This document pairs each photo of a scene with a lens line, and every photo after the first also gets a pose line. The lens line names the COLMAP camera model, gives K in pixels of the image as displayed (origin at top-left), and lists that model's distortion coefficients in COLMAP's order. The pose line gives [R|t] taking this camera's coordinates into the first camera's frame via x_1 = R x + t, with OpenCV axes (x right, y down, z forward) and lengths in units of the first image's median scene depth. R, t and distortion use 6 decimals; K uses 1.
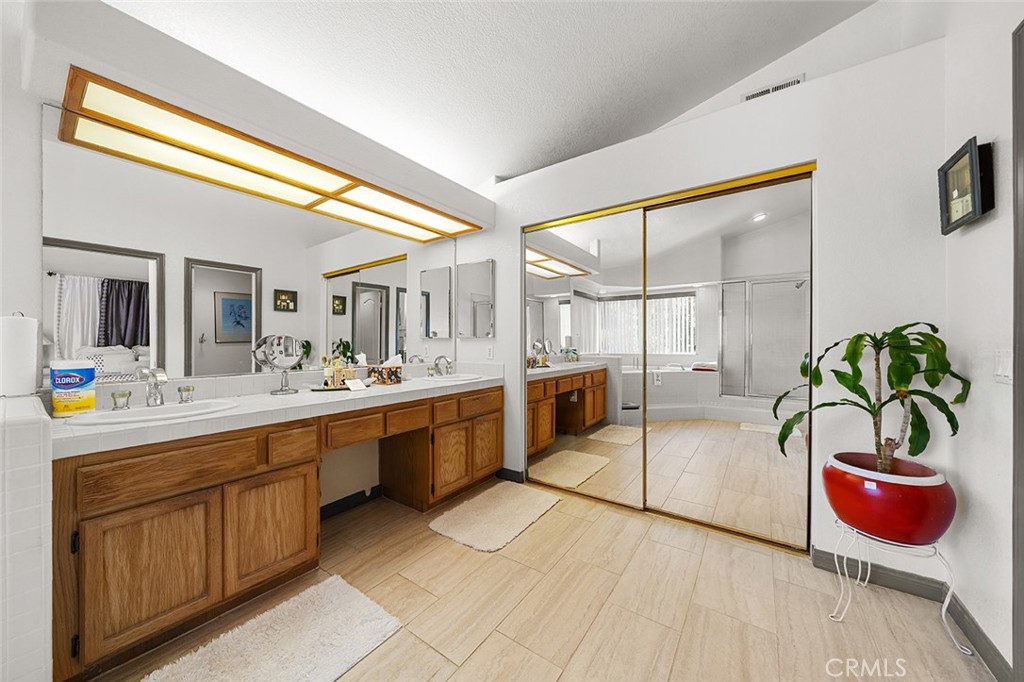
lens RADIAL K [[351.9, 0, 504.5], [0, 351.9, 344.3], [0, 0, 1]] dist [0.000614, -0.000224]
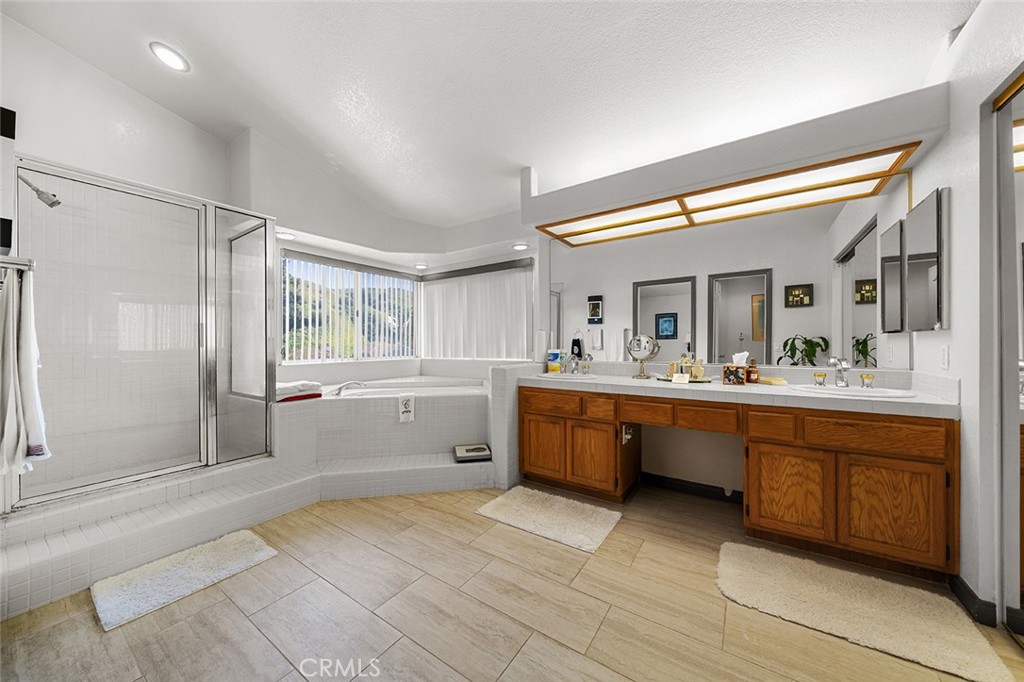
lens RADIAL K [[351.9, 0, 509.5], [0, 351.9, 340.3], [0, 0, 1]] dist [0.000614, -0.000224]
pose [[0.032558, -0.004275, -0.999461, 0.597454], [0.002117, 0.999989, -0.004209, -0.002163], [0.999468, -0.001979, 0.032567, 0.369153]]
